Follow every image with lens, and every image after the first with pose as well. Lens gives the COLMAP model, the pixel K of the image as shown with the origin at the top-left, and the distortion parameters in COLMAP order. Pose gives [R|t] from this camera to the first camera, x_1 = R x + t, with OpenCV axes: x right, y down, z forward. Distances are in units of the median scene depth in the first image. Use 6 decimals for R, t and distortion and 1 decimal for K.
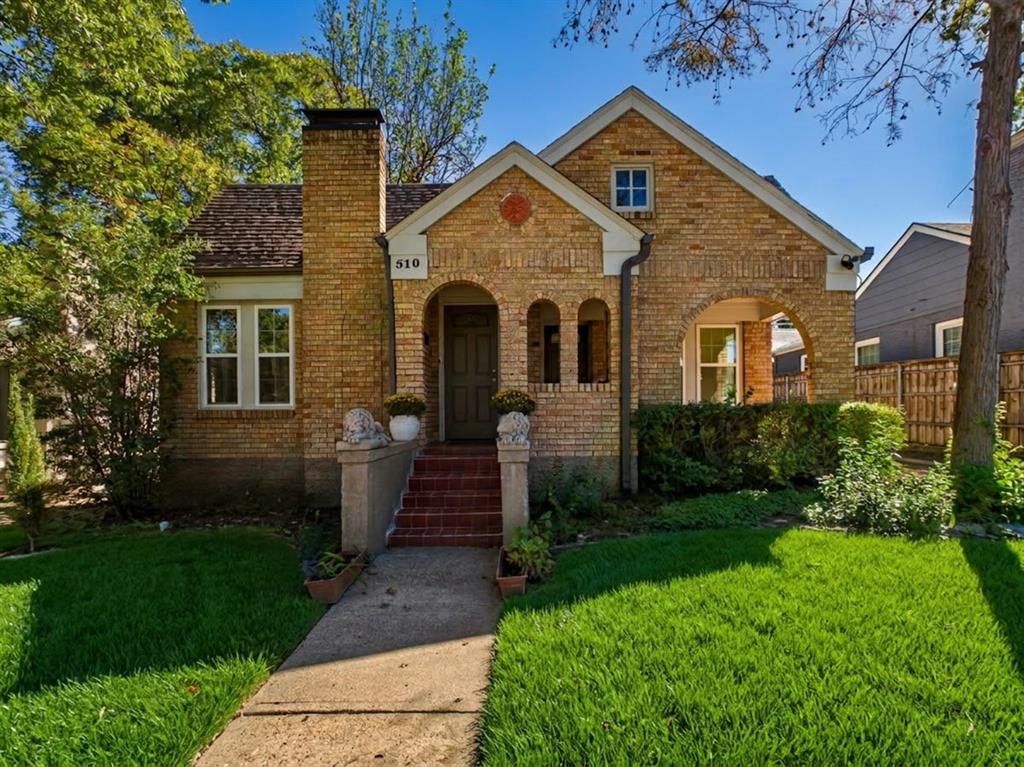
lens RADIAL K [[413.1, 0, 511.9], [0, 413.1, 387.2], [0, 0, 1]] dist [0.003817, -0.000178]
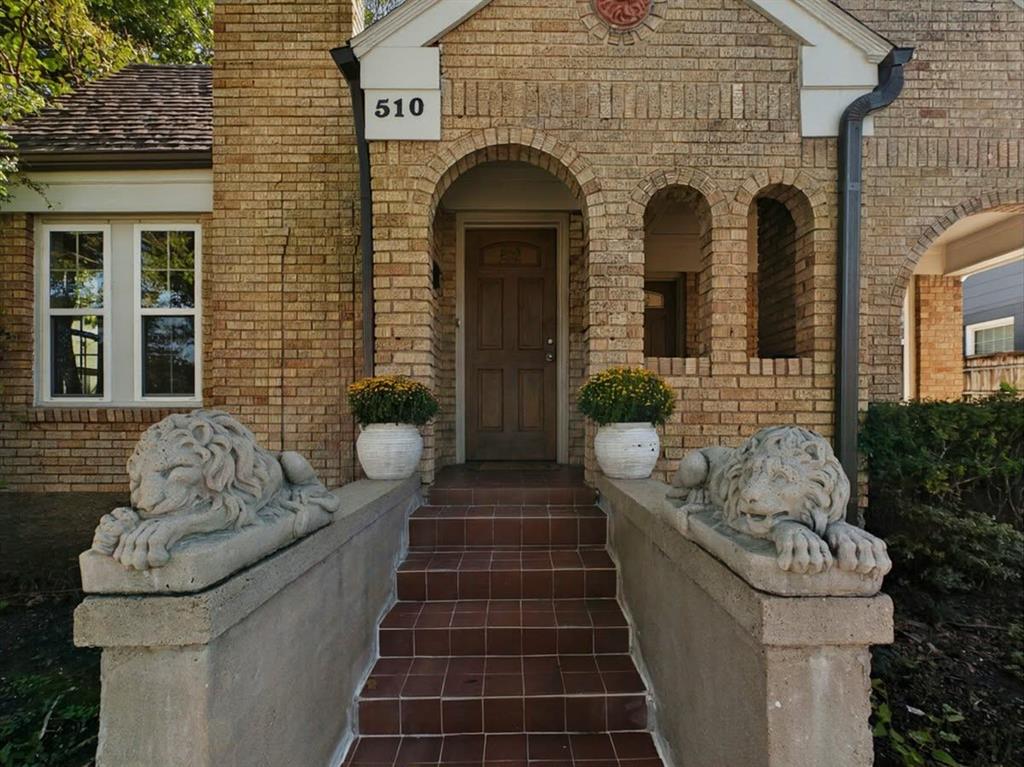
lens RADIAL K [[413.1, 0, 512.4], [0, 413.1, 383.0], [0, 0, 1]] dist [0.003817, -0.000178]
pose [[0.999983, 0.005588, 0.001536, -0.118020], [-0.005585, 0.999982, -0.002012, 0.022752], [-0.001547, 0.002003, 0.999997, 0.511114]]
